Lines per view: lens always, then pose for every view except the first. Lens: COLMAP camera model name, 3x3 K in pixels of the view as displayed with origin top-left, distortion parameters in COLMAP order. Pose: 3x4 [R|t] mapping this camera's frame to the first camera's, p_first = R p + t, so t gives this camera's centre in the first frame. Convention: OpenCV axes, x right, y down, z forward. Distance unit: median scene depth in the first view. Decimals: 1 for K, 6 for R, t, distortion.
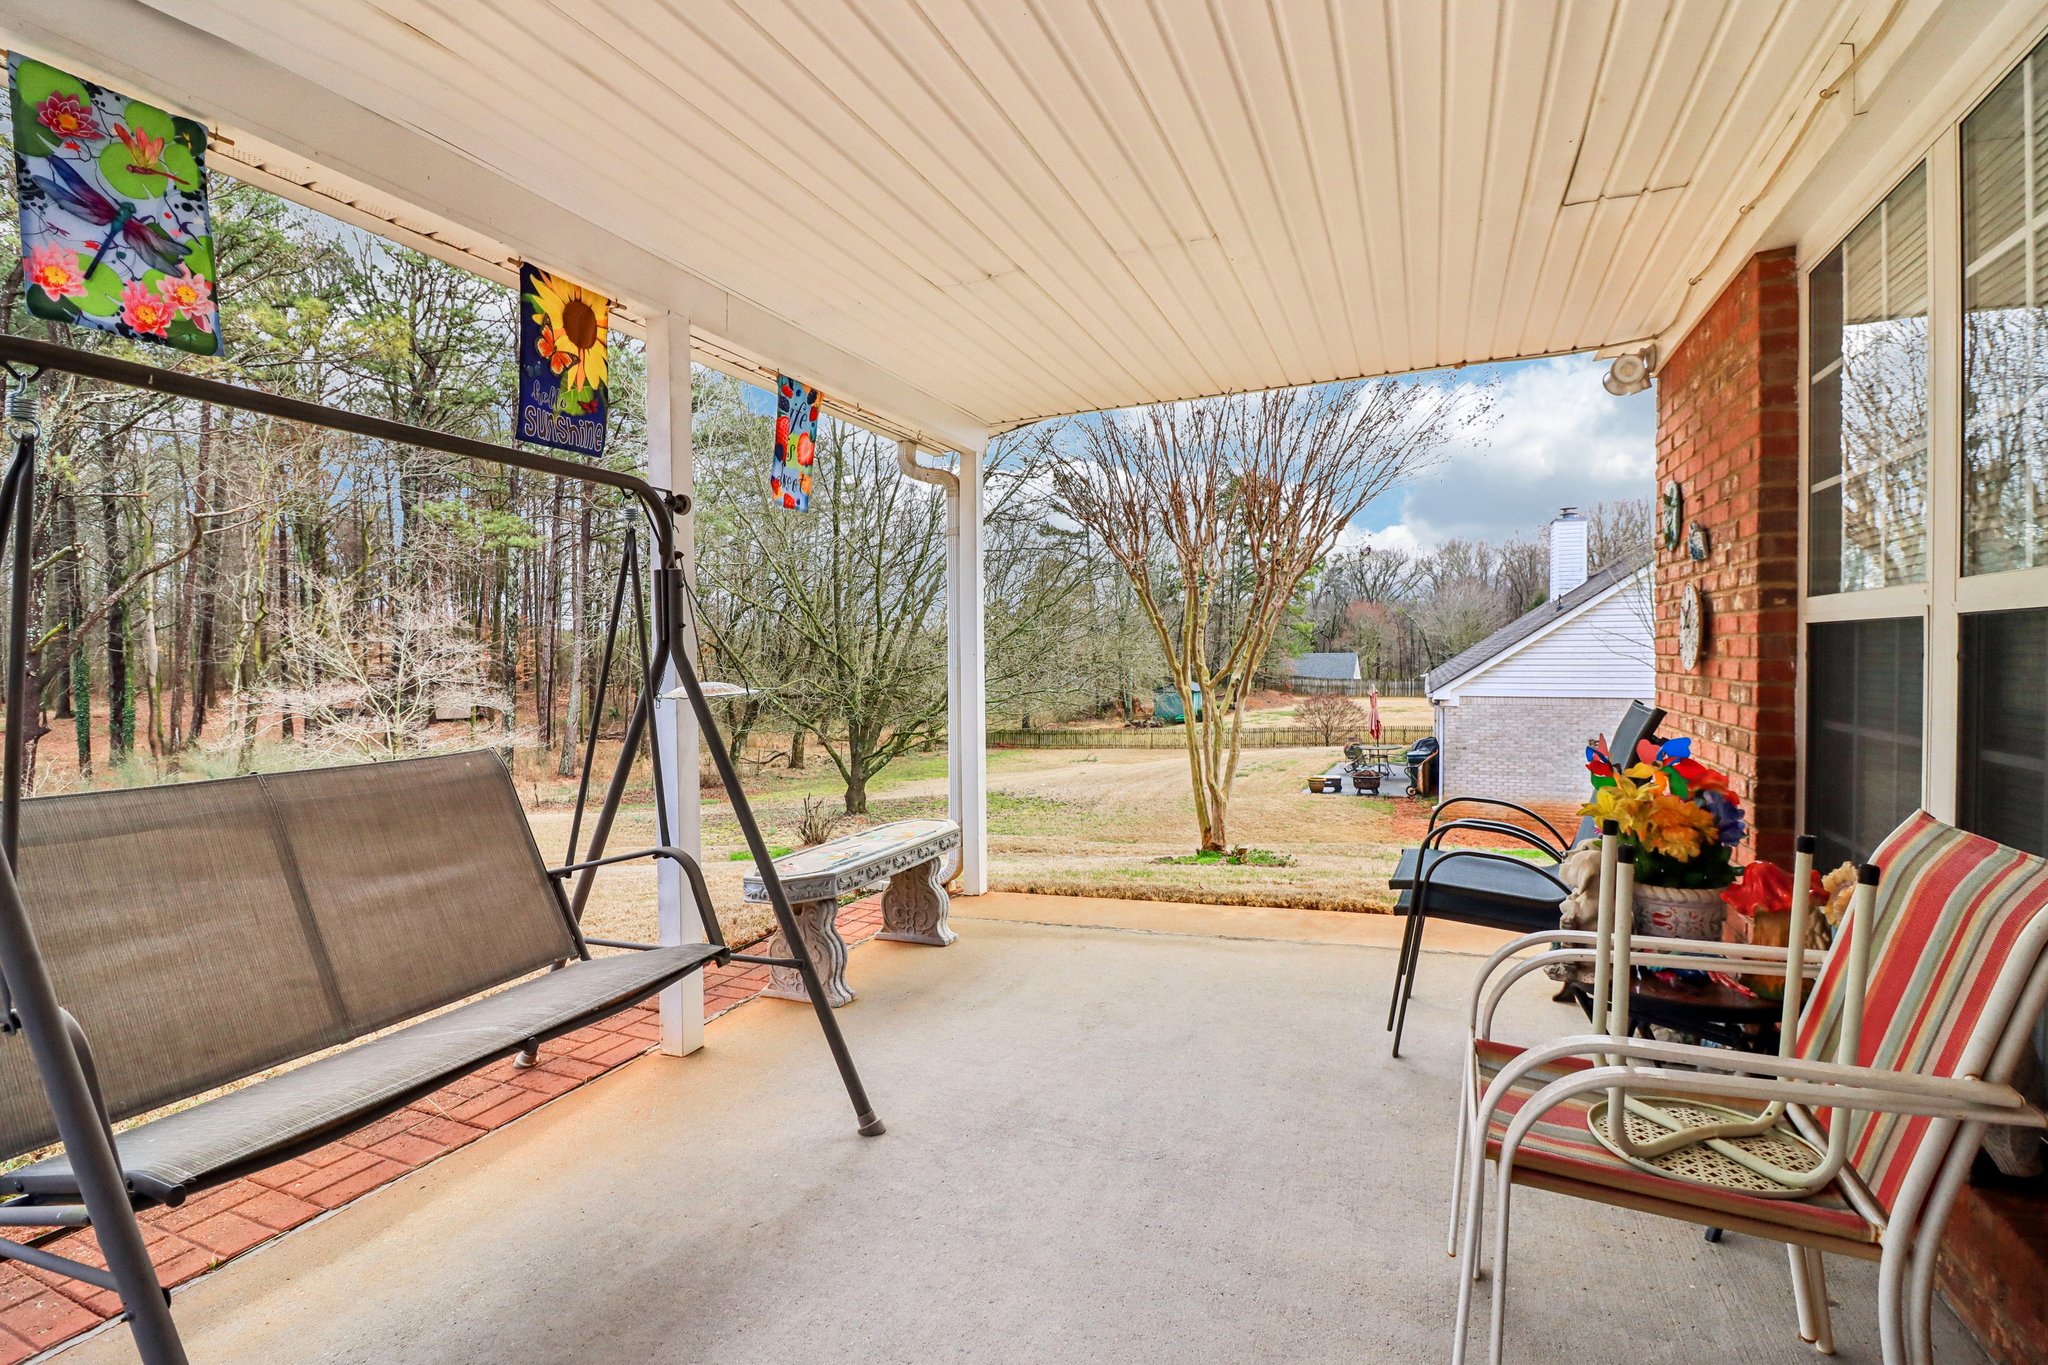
lens RADIAL K [[964.5, 0, 1024.0], [0, 964.5, 682.5], [0, 0, 1]] dist [-0.000304, -0.010733]
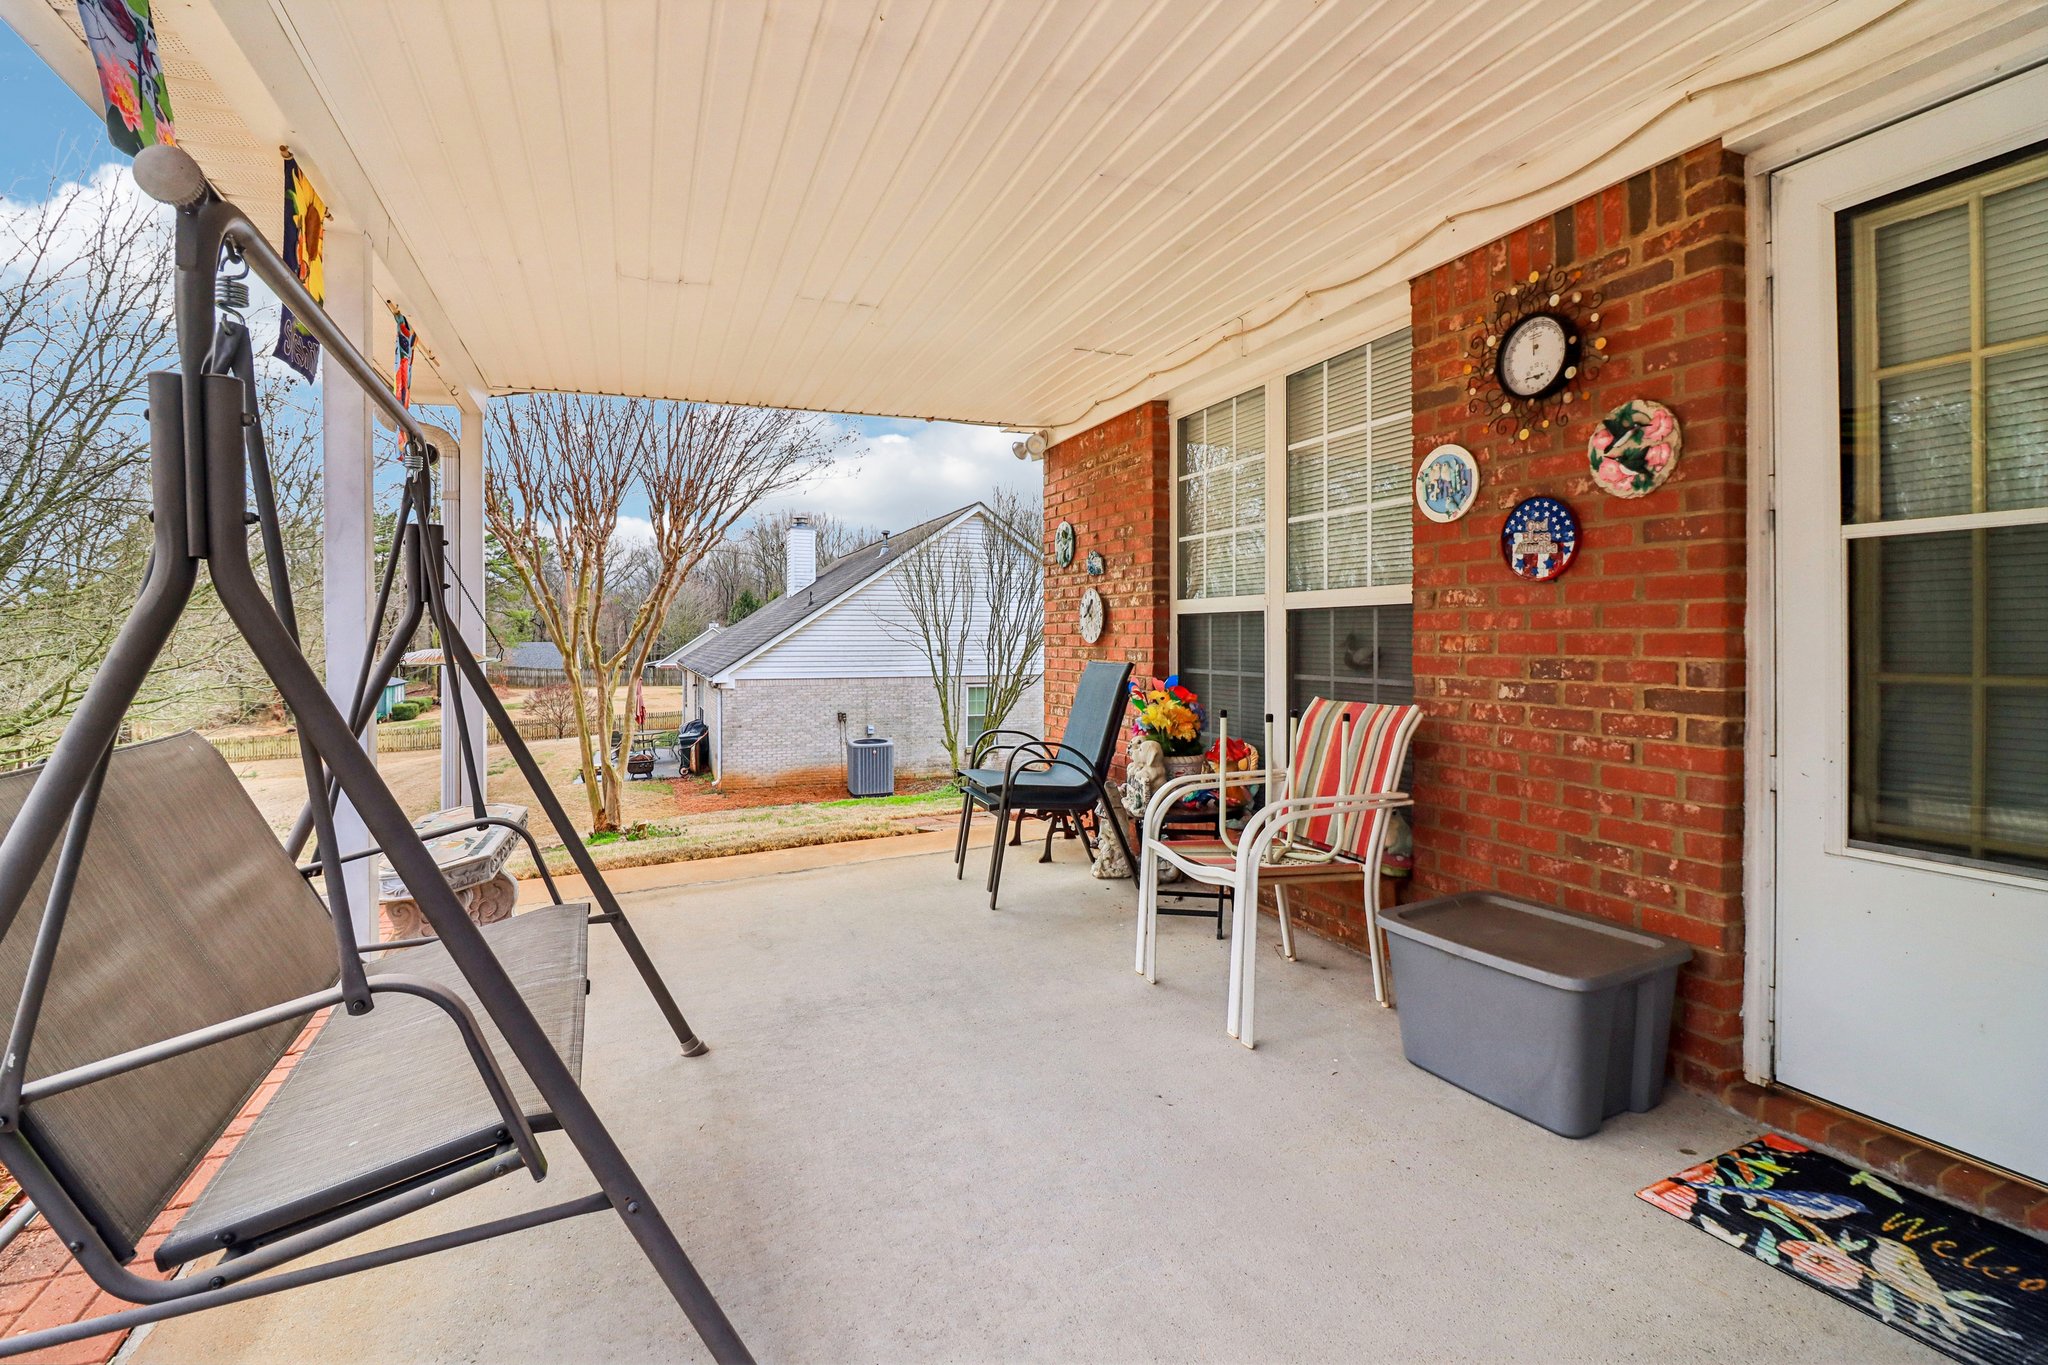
lens RADIAL K [[951.0, 0, 1033.3], [0, 951.0, 652.4], [0, 0, 1]] dist [-0.002182, -0.012051]
pose [[0.699095, -0.003284, 0.715021, -0.608116], [0.018353, 0.999742, -0.013353, 0.026876], [-0.714793, 0.022458, 0.698975, -0.042182]]
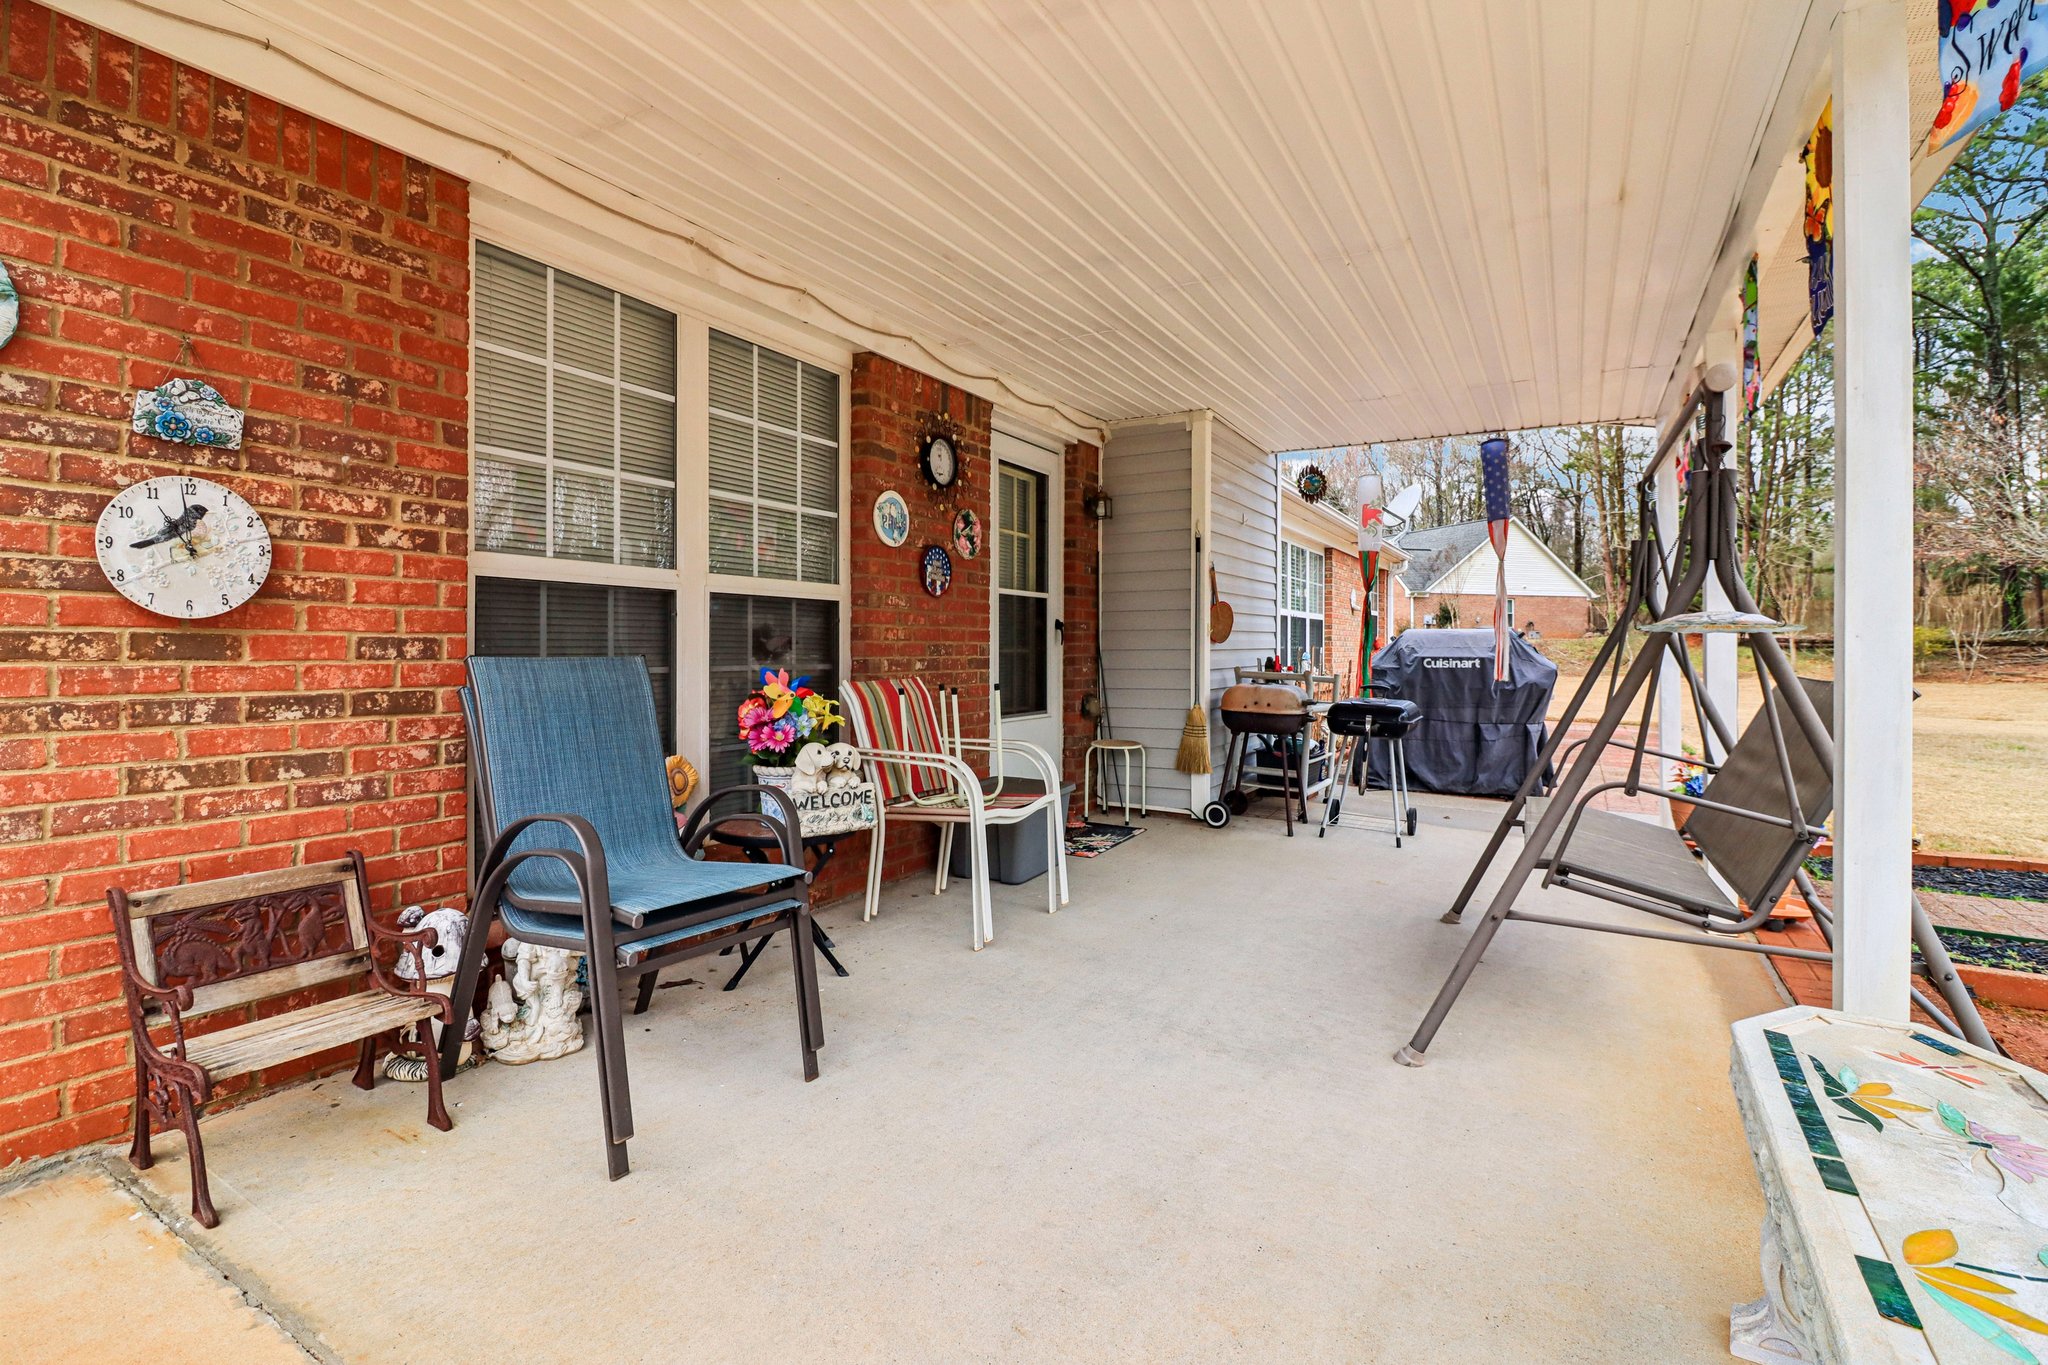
lens RADIAL K [[951.0, 0, 1033.3], [0, 951.0, 652.4], [0, 0, 1]] dist [-0.002182, -0.012051]
pose [[-0.993548, 0.010872, 0.112893, 0.106143], [0.014275, 0.999466, 0.029380, -0.000365], [-0.112513, 0.030802, -0.993173, 1.856965]]
